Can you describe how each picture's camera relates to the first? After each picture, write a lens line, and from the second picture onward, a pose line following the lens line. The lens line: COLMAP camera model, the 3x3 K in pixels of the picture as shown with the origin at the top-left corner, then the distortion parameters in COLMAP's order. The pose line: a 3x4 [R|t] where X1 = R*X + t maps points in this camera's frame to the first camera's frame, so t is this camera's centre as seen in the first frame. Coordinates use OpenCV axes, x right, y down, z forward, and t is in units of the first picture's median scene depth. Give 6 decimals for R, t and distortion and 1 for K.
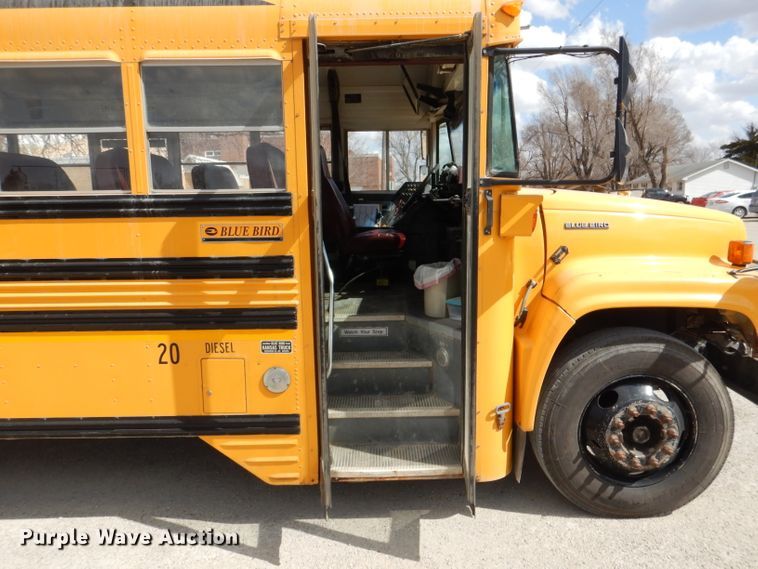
lens RADIAL K [[536.5, 0, 379.0], [0, 536.5, 284.5], [0, 0, 1]] dist [0.008521, -0.001530]
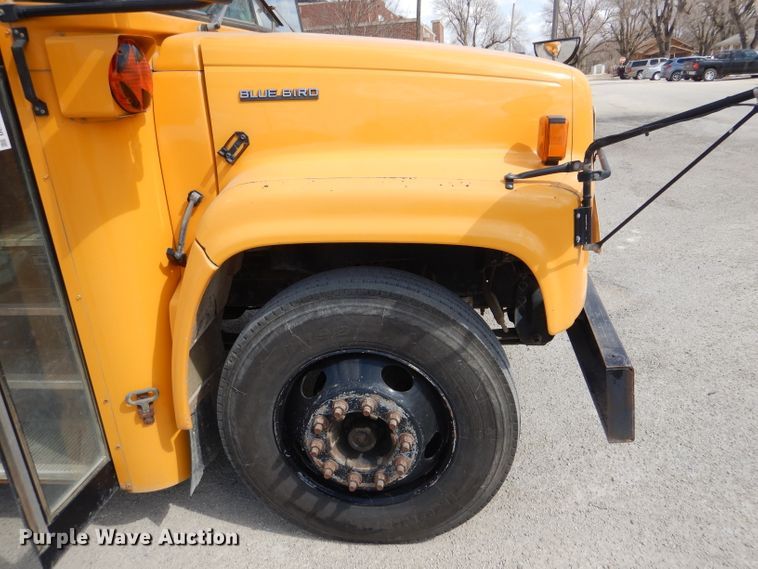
lens RADIAL K [[536.5, 0, 379.0], [0, 536.5, 284.5], [0, 0, 1]] dist [0.008521, -0.001530]
pose [[0.994459, 0.011608, -0.104486, 0.572311], [0.011056, 0.976826, 0.213747, -0.034139], [0.104546, -0.213718, 0.971285, 0.426431]]
